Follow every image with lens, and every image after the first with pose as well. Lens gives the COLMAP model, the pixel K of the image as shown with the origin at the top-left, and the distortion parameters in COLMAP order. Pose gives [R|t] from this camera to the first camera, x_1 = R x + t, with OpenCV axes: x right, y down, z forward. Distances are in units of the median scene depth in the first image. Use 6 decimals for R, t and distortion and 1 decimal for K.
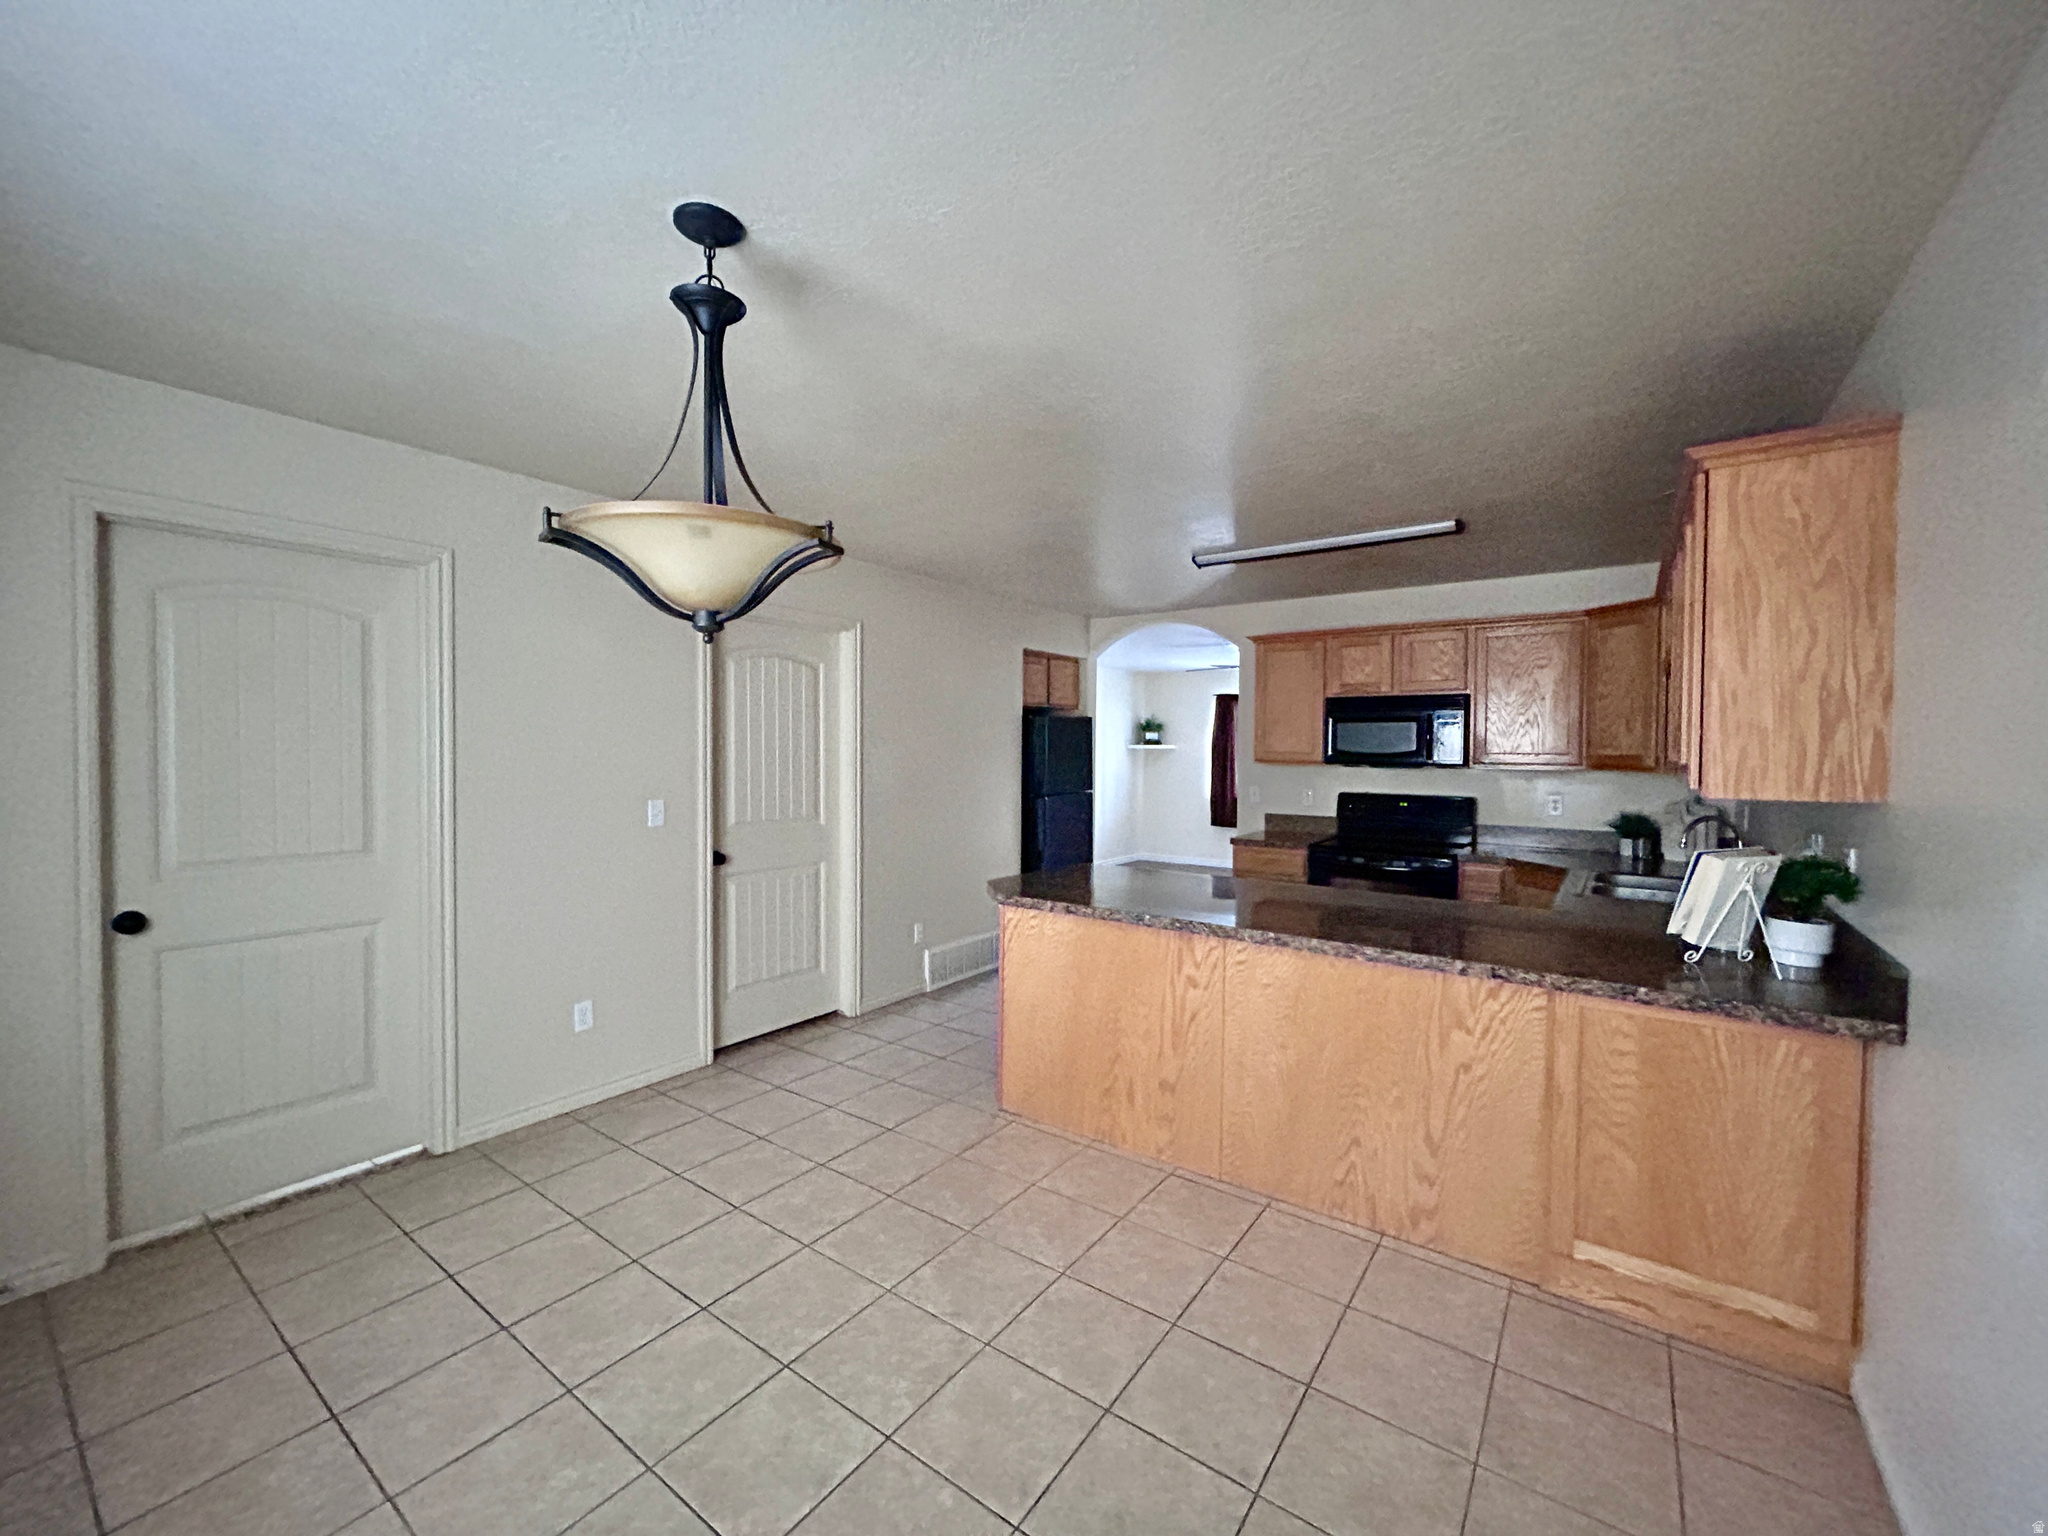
lens RADIAL K [[821.6, 0, 1019.2], [0, 821.6, 765.4], [0, 0, 1]] dist [0.008610, -0.000090]
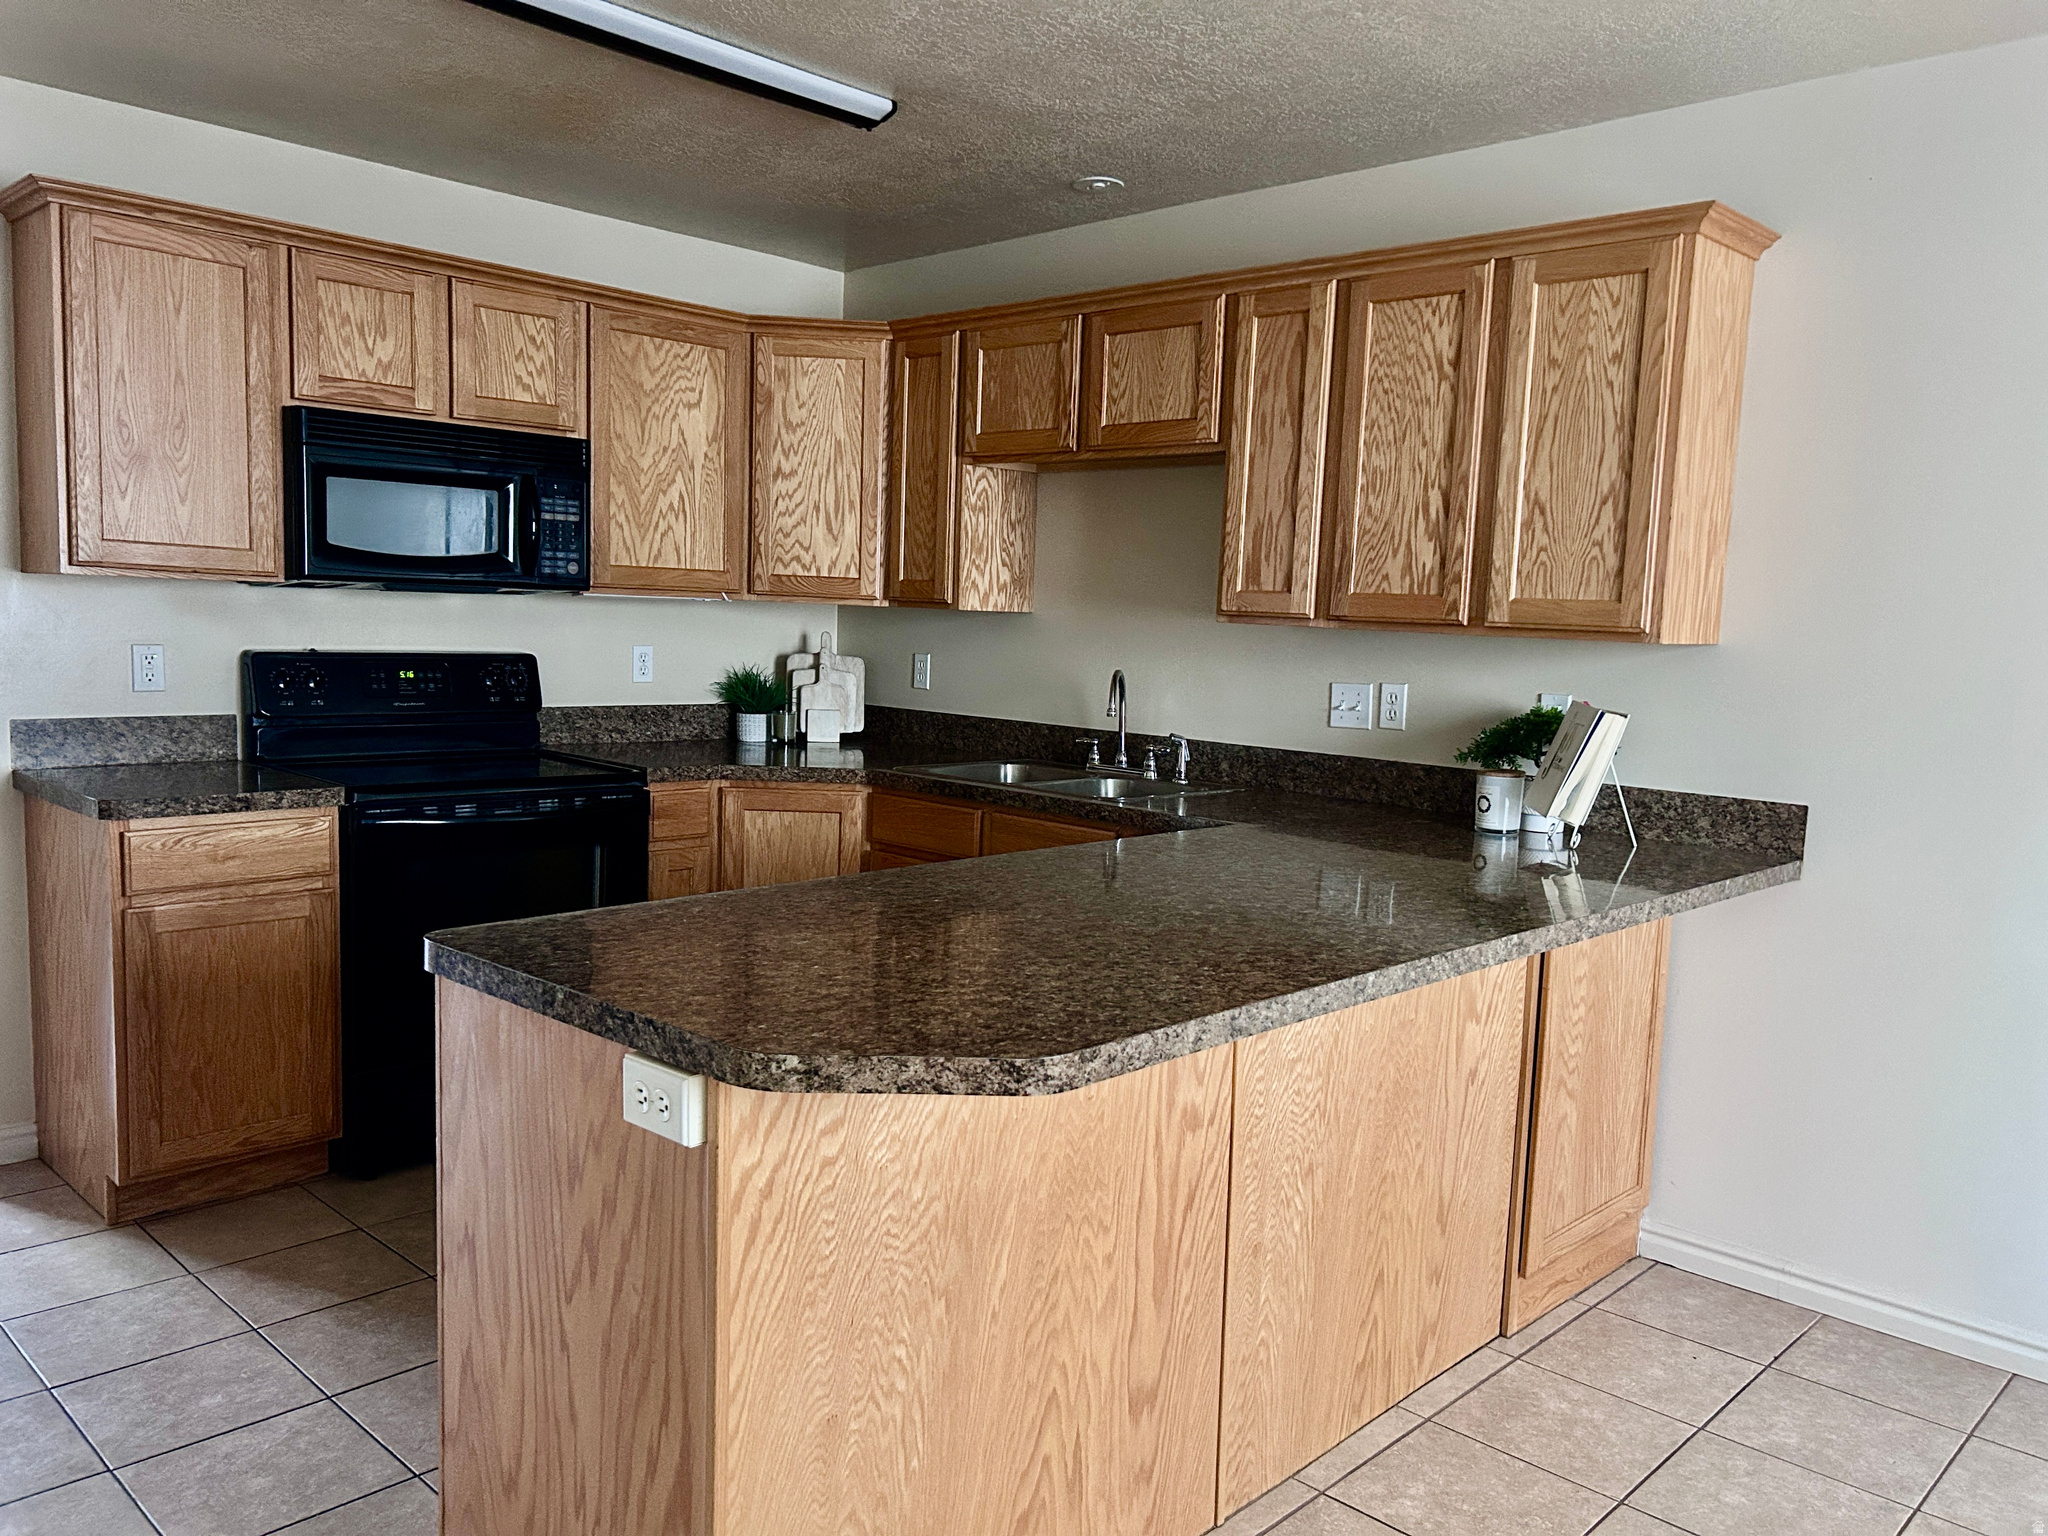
lens RADIAL K [[1544.8, 0, 1018.5], [0, 1544.8, 774.0], [0, 0, 1]] dist [0.068303, -0.055025]
pose [[0.135603, -0.110802, 0.984548, -0.393918], [-0.014272, 0.993405, 0.113764, 0.000532], [-0.990661, -0.029478, 0.133127, 0.697991]]
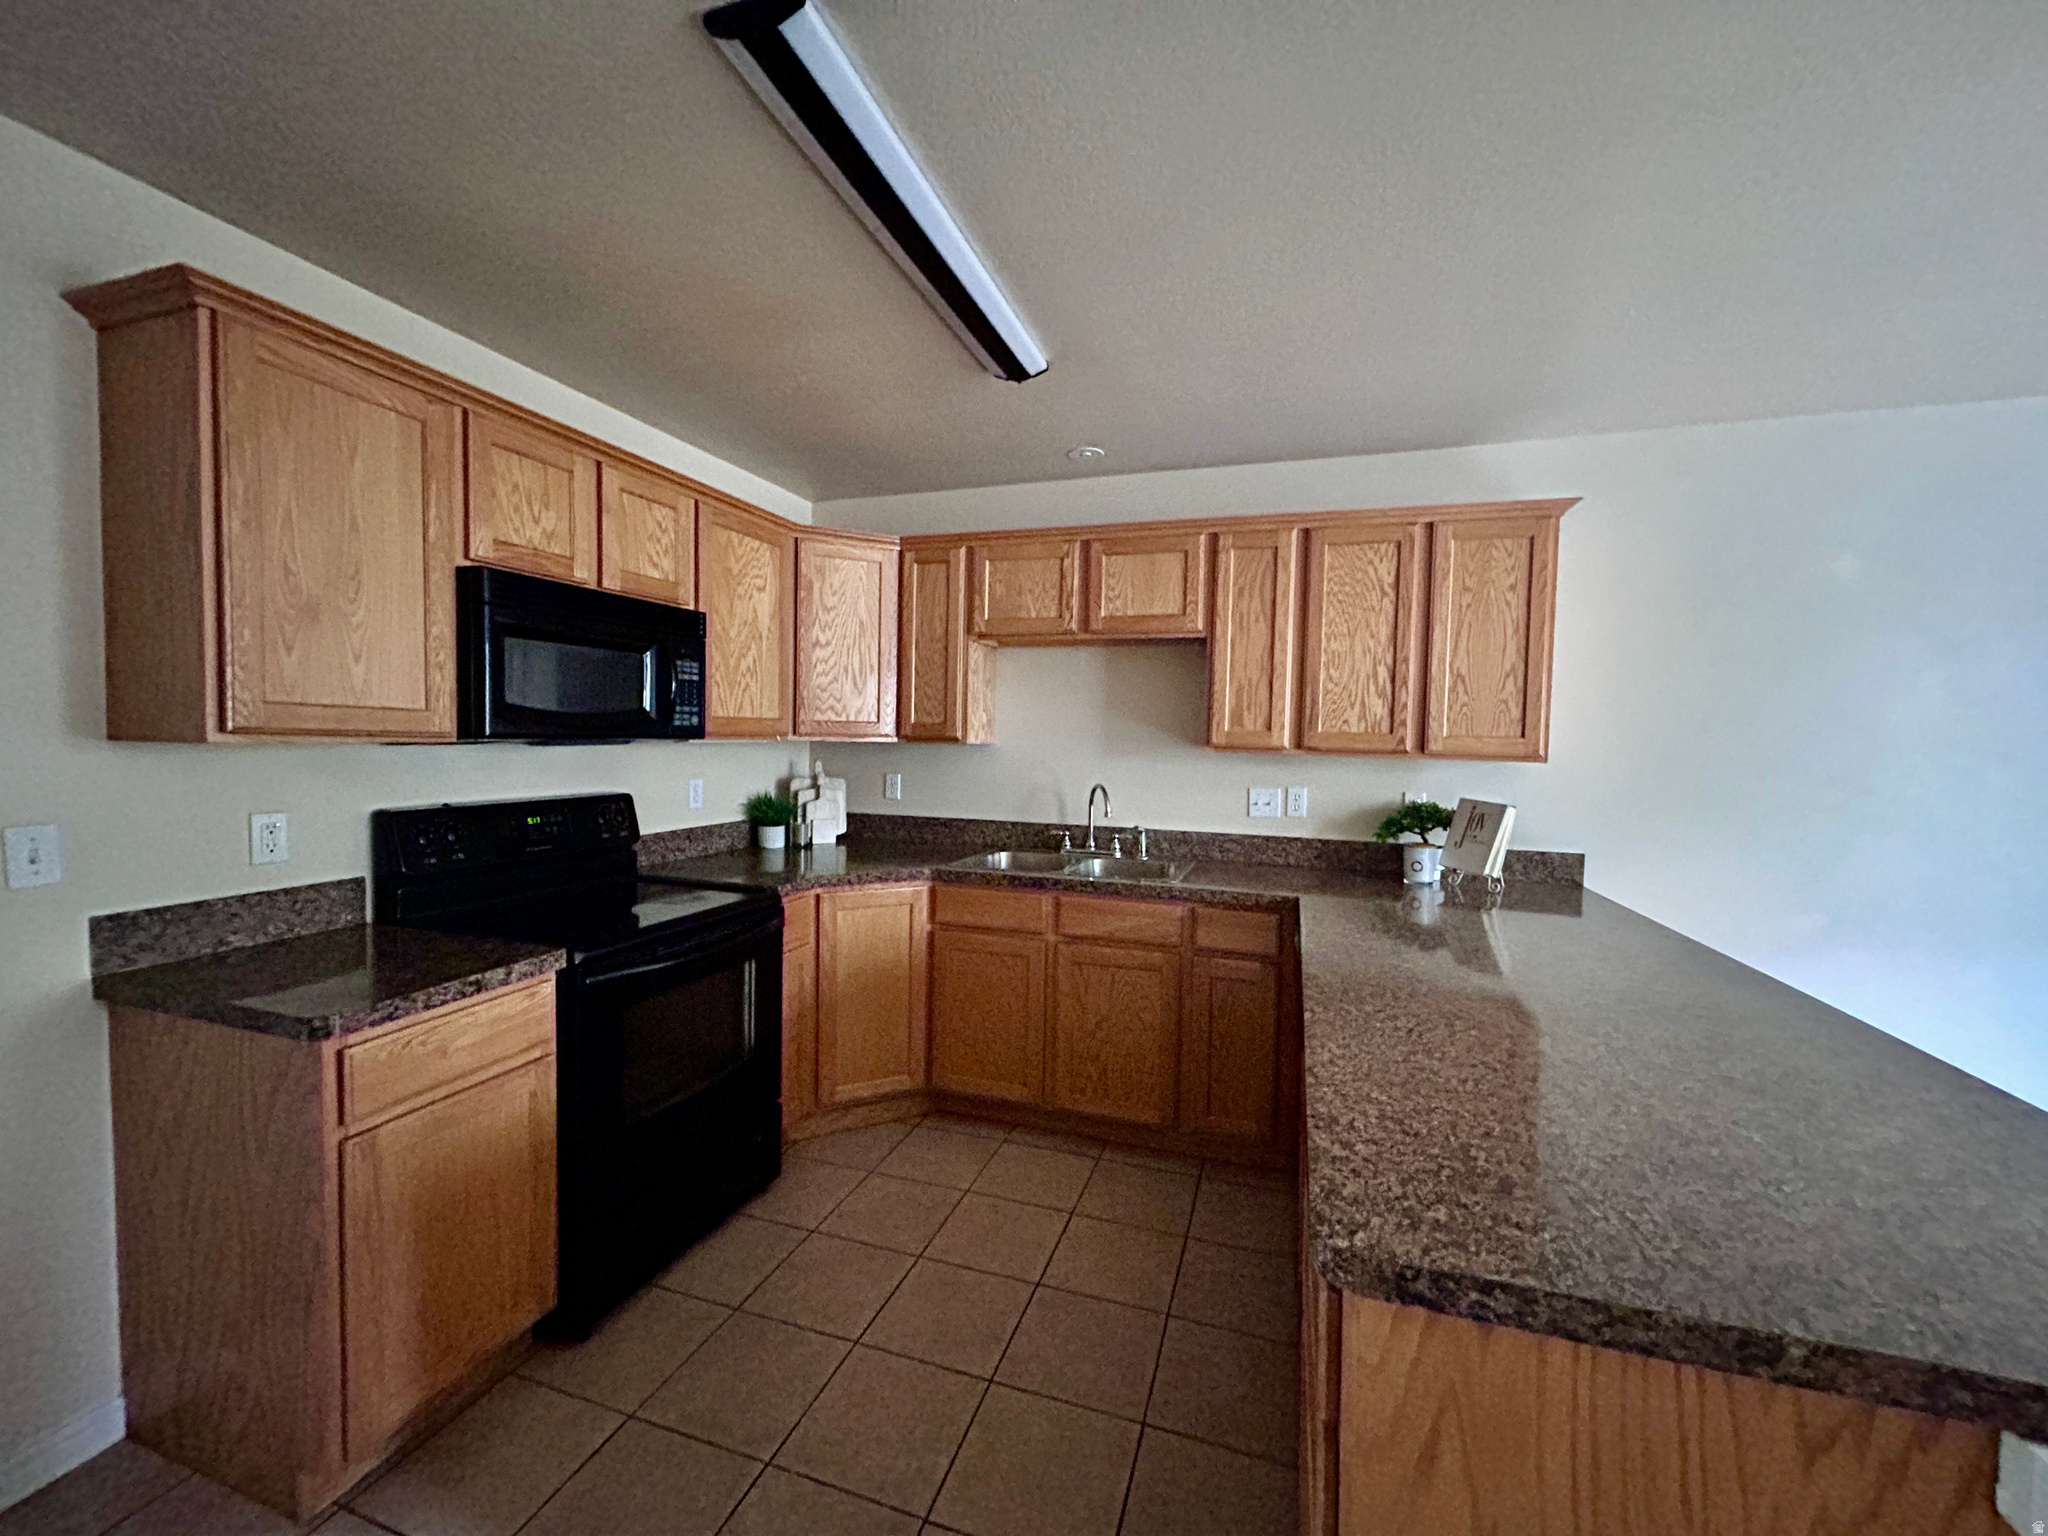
lens RADIAL K [[821.6, 0, 1019.2], [0, 821.6, 765.4], [0, 0, 1]] dist [0.008610, -0.000090]
pose [[-0.305463, -0.052853, 0.950736, -0.088245], [-0.001552, 0.998485, 0.055009, -0.013775], [-0.952203, 0.015327, -0.305082, 1.087605]]
